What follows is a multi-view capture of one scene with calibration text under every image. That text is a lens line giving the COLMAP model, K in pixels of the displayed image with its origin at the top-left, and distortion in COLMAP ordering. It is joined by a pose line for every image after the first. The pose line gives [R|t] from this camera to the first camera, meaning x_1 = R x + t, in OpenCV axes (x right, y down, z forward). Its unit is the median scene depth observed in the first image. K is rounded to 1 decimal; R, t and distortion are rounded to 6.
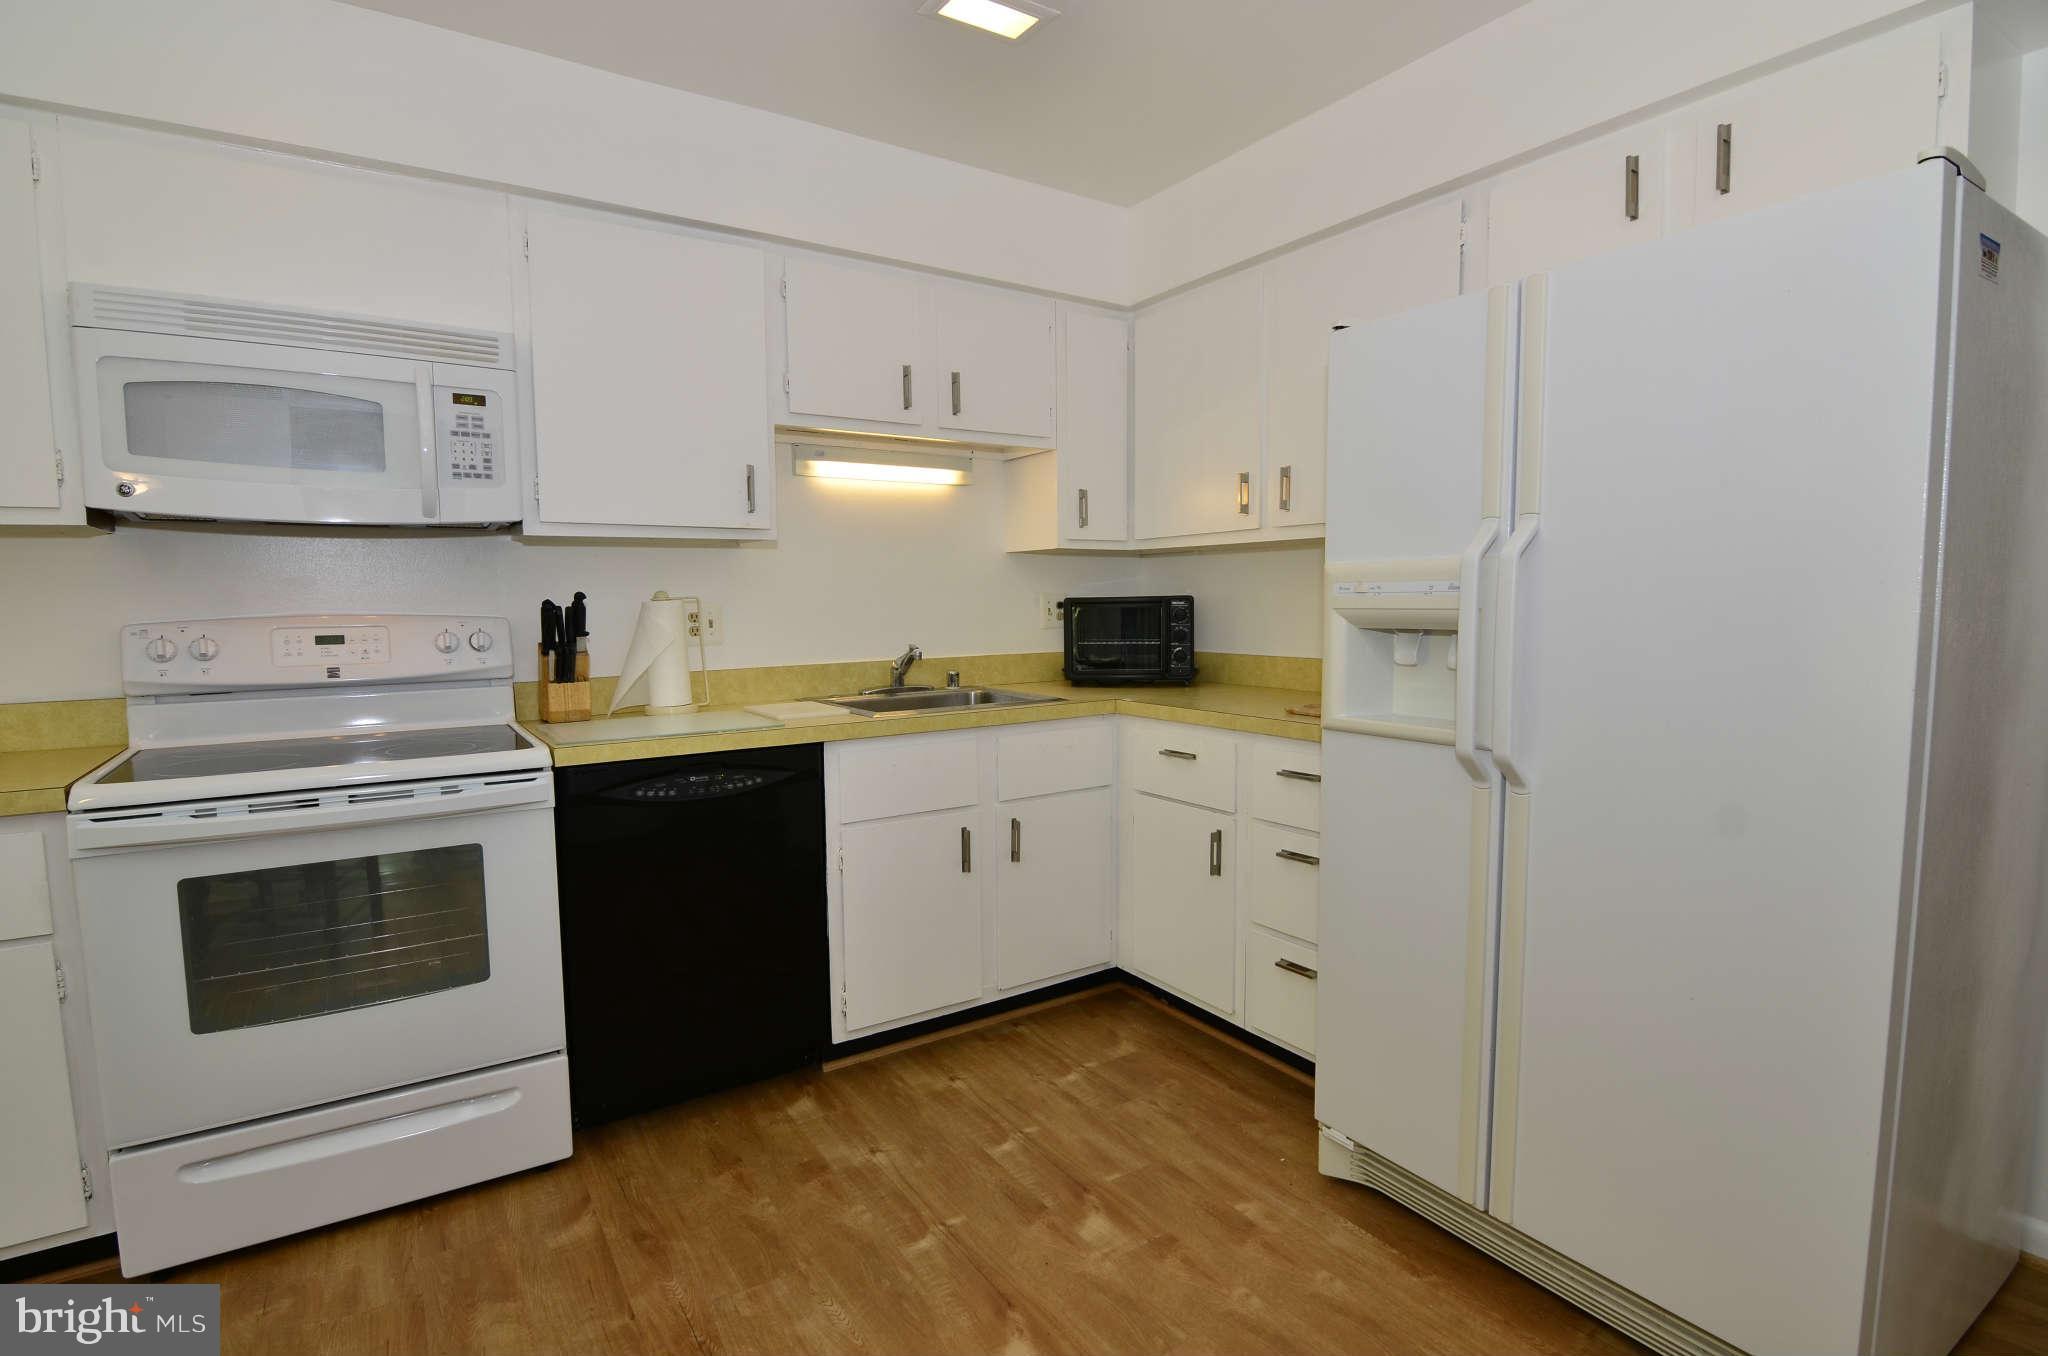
lens RADIAL K [[1017.2, 0, 1008.4], [0, 1017.2, 683.9], [0, 0, 1]] dist [0.002613, -0.001869]
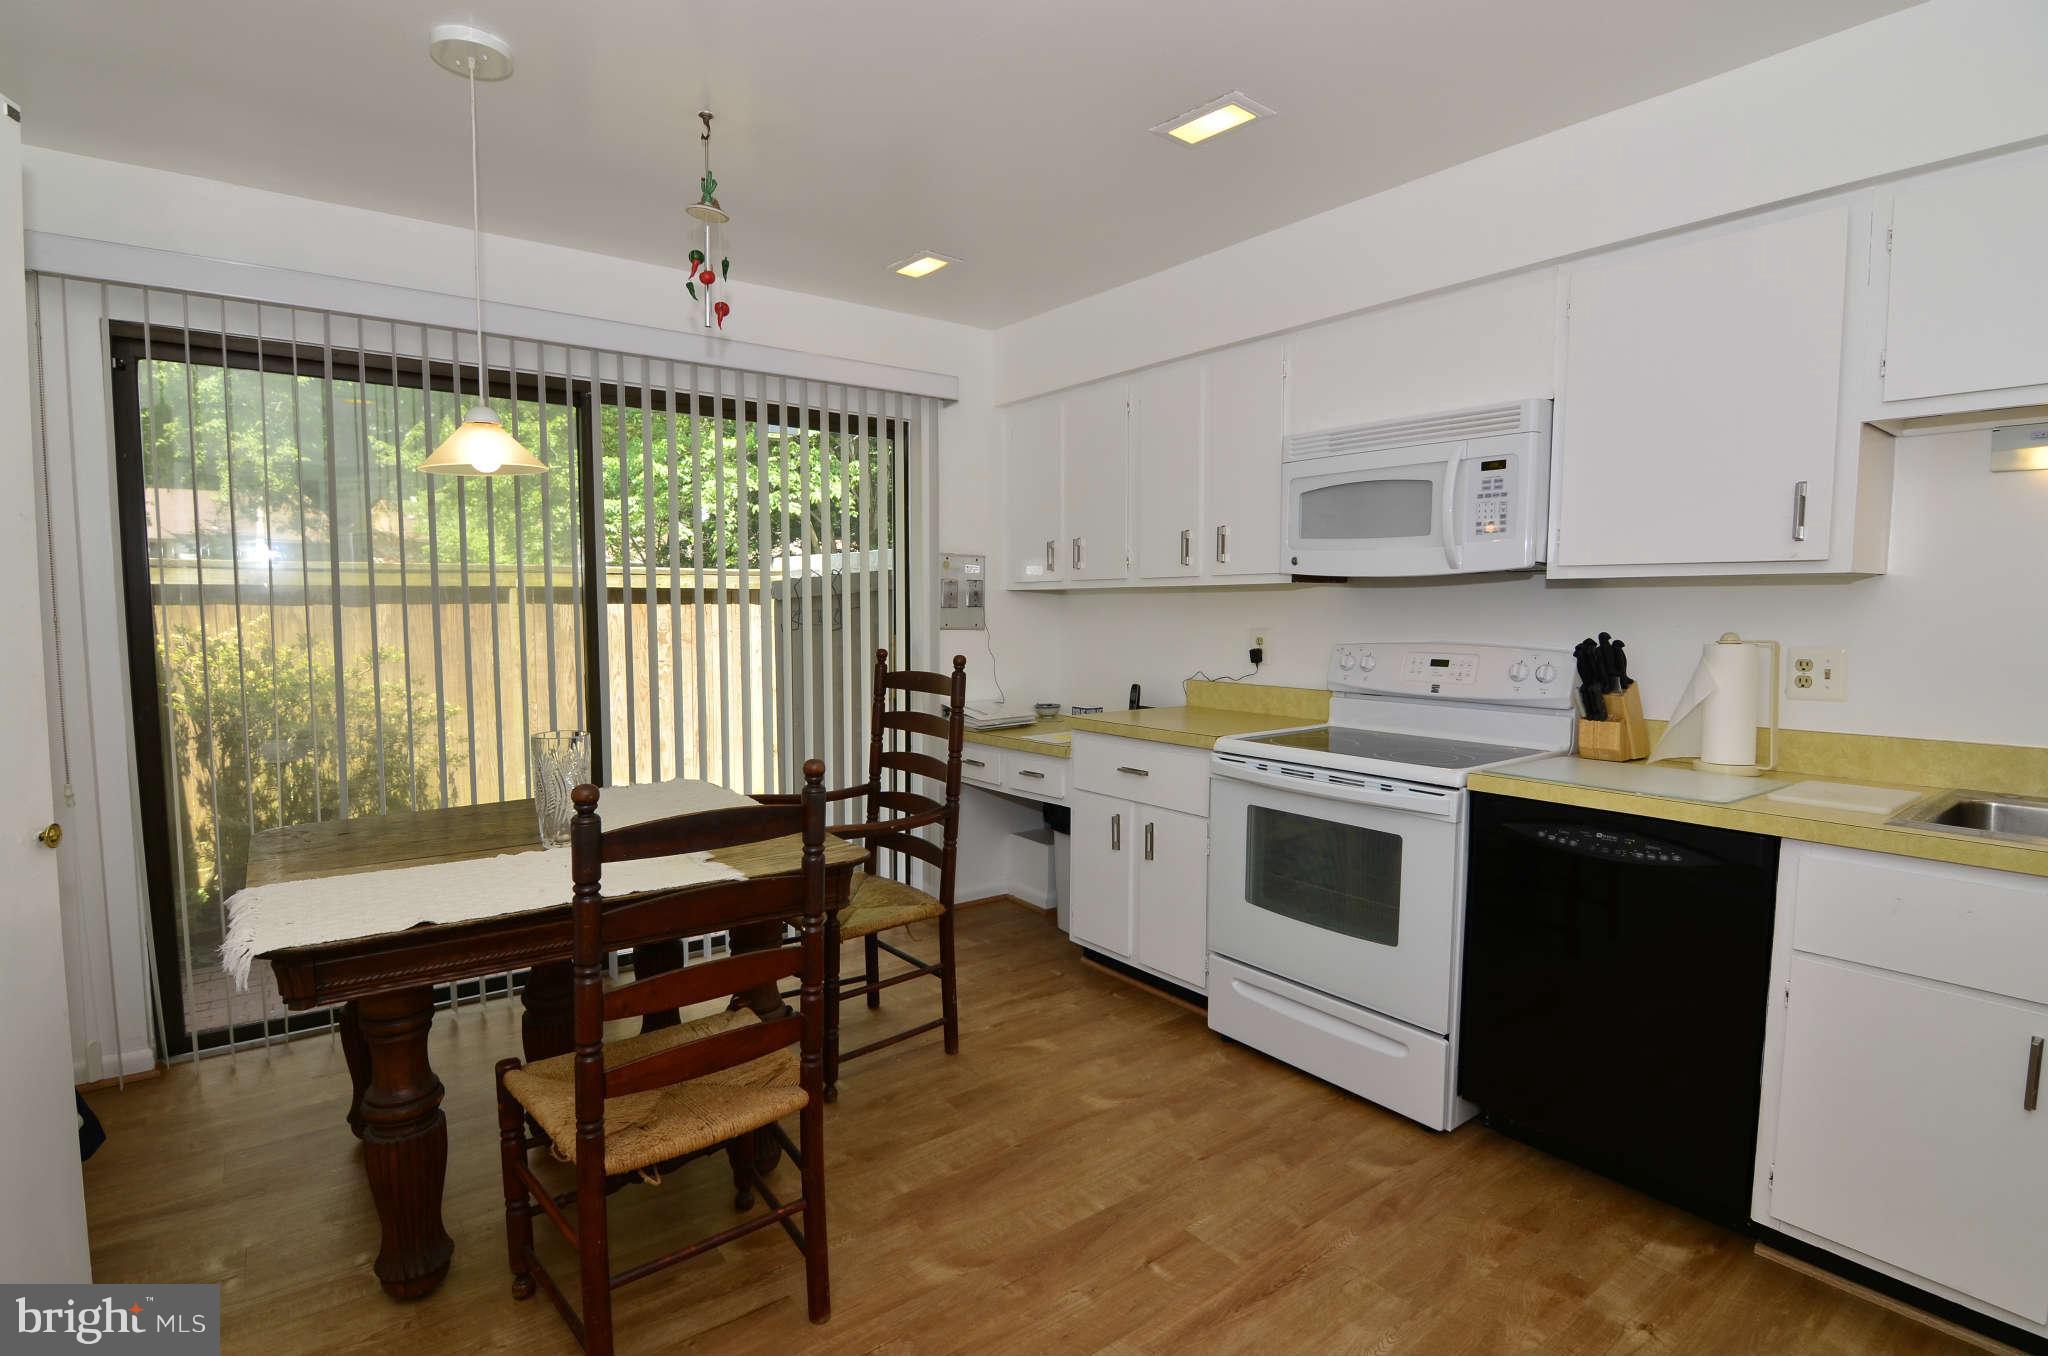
lens RADIAL K [[1017.2, 0, 1020.8], [0, 1017.2, 690.4], [0, 0, 1]] dist [0.002613, -0.001869]
pose [[0.081579, 0.095843, -0.992048, 0.601393], [-0.090992, 0.991925, 0.088349, -0.079191], [0.992505, 0.083061, 0.089641, 0.387950]]
